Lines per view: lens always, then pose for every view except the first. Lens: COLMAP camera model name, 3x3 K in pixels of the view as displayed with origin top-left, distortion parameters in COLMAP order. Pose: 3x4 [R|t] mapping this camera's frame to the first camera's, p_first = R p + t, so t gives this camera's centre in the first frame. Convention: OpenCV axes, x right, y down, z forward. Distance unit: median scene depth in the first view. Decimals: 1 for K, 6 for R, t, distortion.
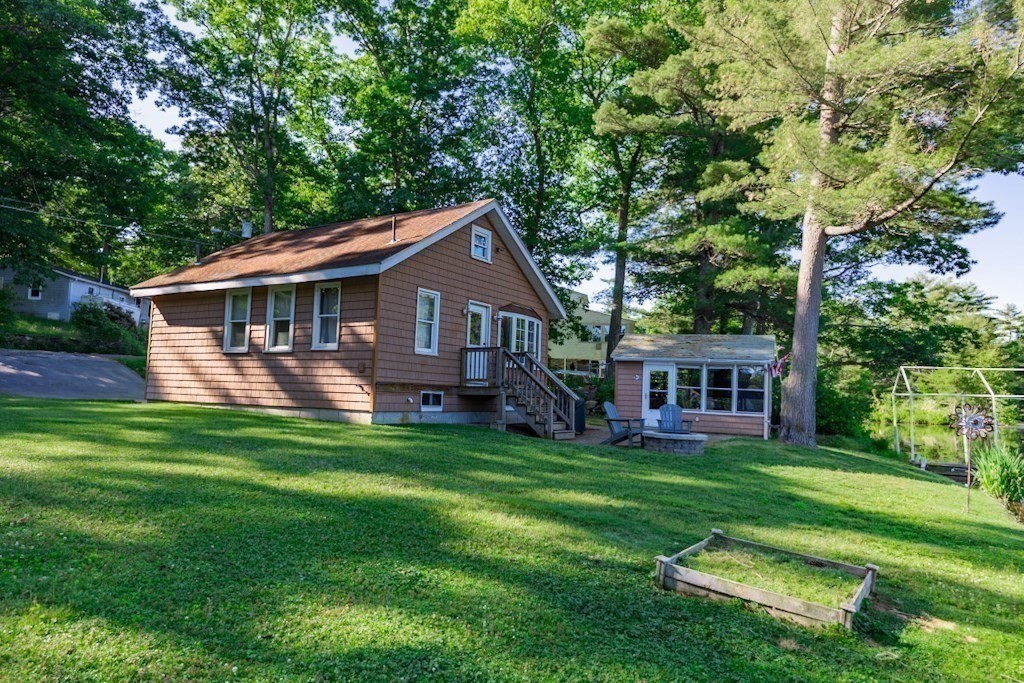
lens RADIAL K [[671.1, 0, 516.3], [0, 671.1, 339.0], [0, 0, 1]] dist [0.001361, 0.002879]
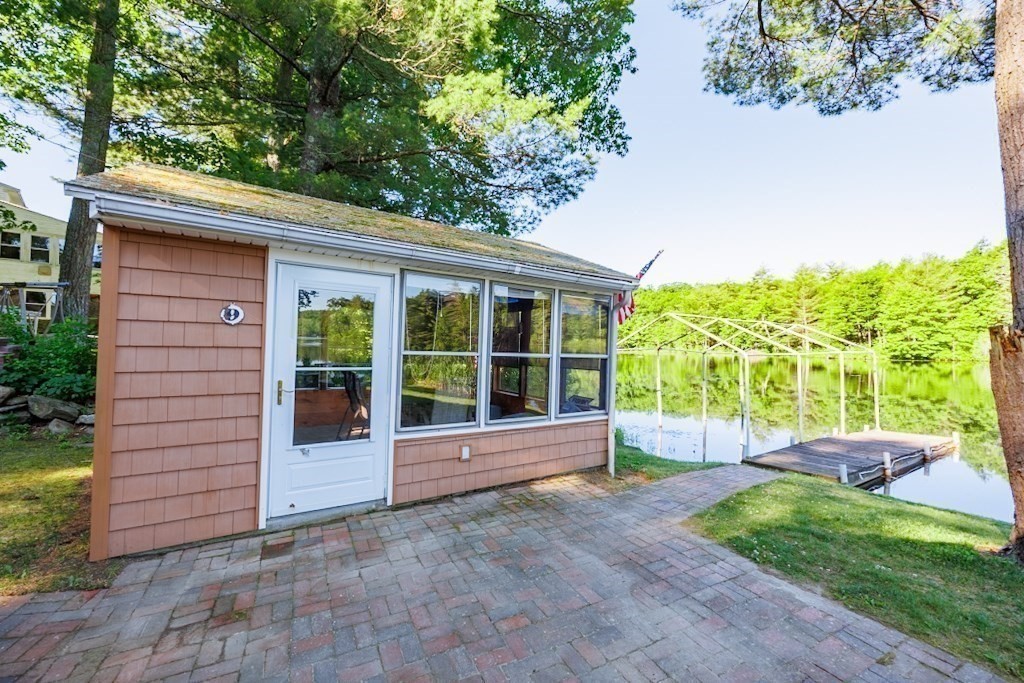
lens RADIAL K [[411.6, 0, 516.3], [0, 411.6, 341.3], [0, 0, 1]] dist [-0.006674, -0.000113]
pose [[0.568779, -0.014055, 0.822370, 0.134306], [-0.063423, 0.996127, 0.060890, 0.058225], [-0.820041, -0.086790, 0.565685, 0.940704]]
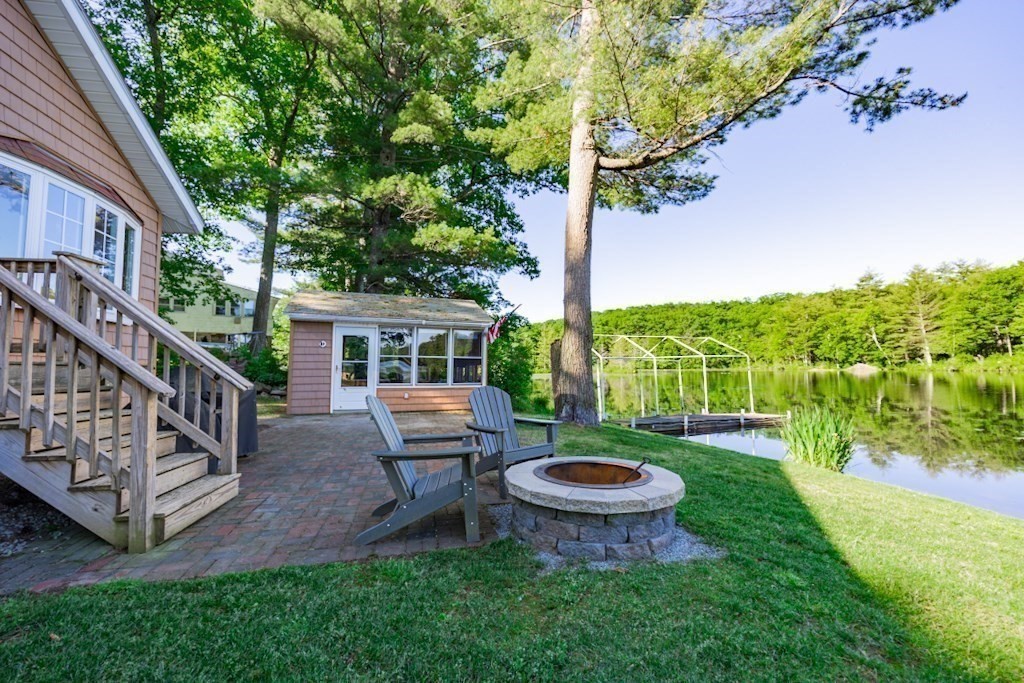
lens RADIAL K [[411.6, 0, 515.7], [0, 411.6, 342.4], [0, 0, 1]] dist [-0.006674, -0.000113]
pose [[0.739231, 0.003739, 0.673441, 0.038769], [-0.024474, 0.999473, 0.021315, 0.045828], [-0.673007, -0.032238, 0.738934, 0.594197]]
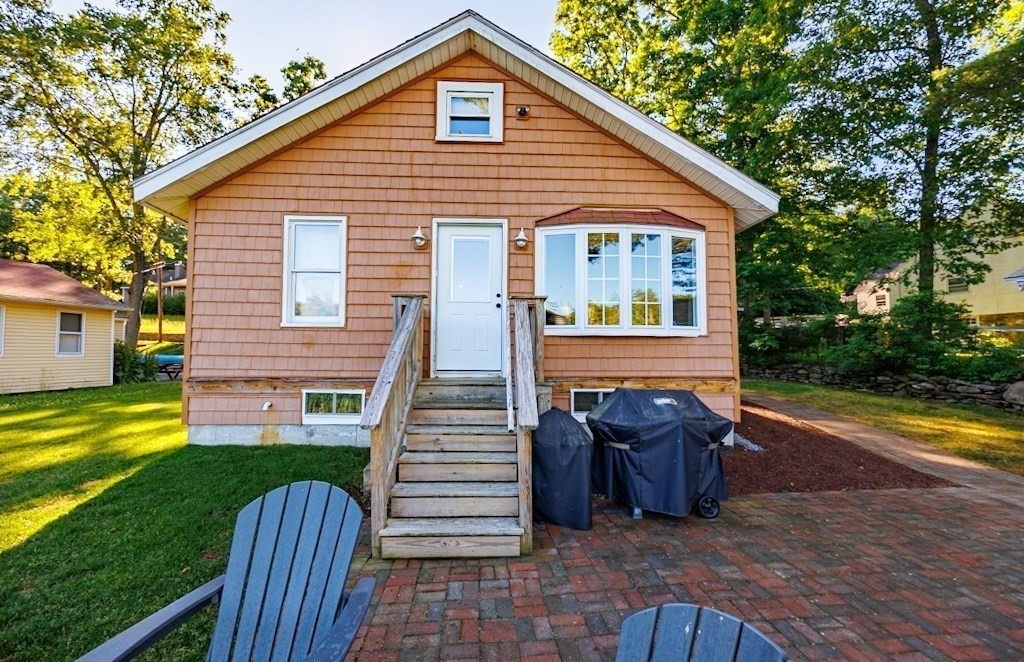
lens RADIAL K [[412.8, 0, 511.4], [0, 412.8, 336.4], [0, 0, 1]] dist [0.000994, 0.000882]
pose [[0.551822, -0.073614, -0.830707, 0.198663], [0.087187, 0.995730, -0.030322, 0.044314], [0.829392, -0.055694, 0.555884, 0.725485]]
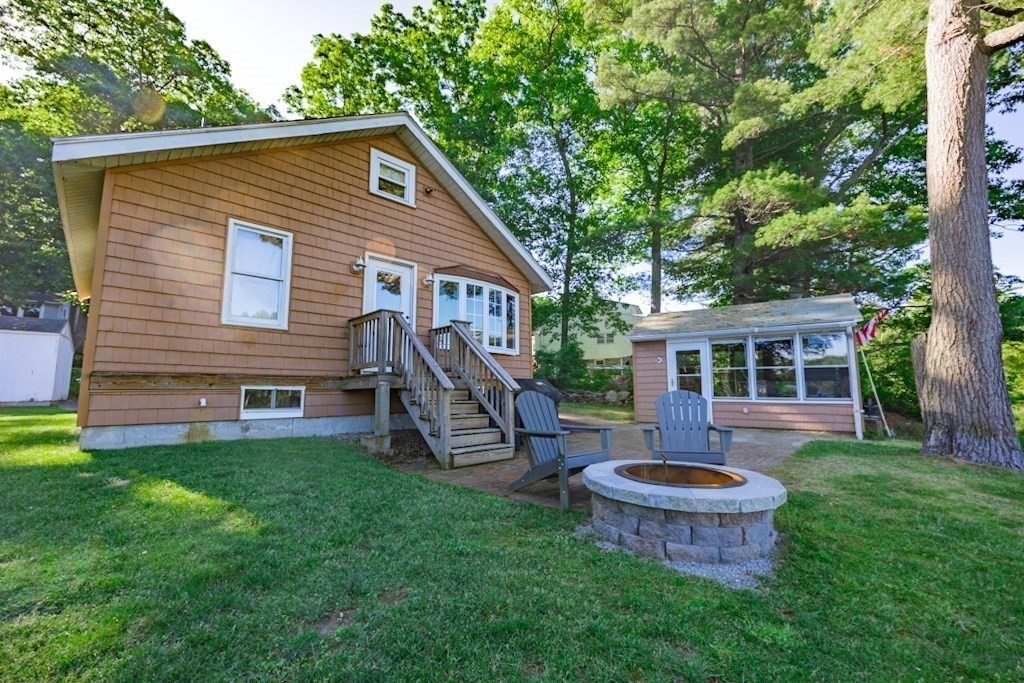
lens RADIAL K [[411.6, 0, 513.3], [0, 411.6, 342.6], [0, 0, 1]] dist [-0.006674, -0.000113]
pose [[0.968565, -0.069850, -0.238755, 0.143693], [0.060823, 0.997135, -0.044979, 0.053245], [0.241212, 0.029043, 0.970038, 0.530338]]
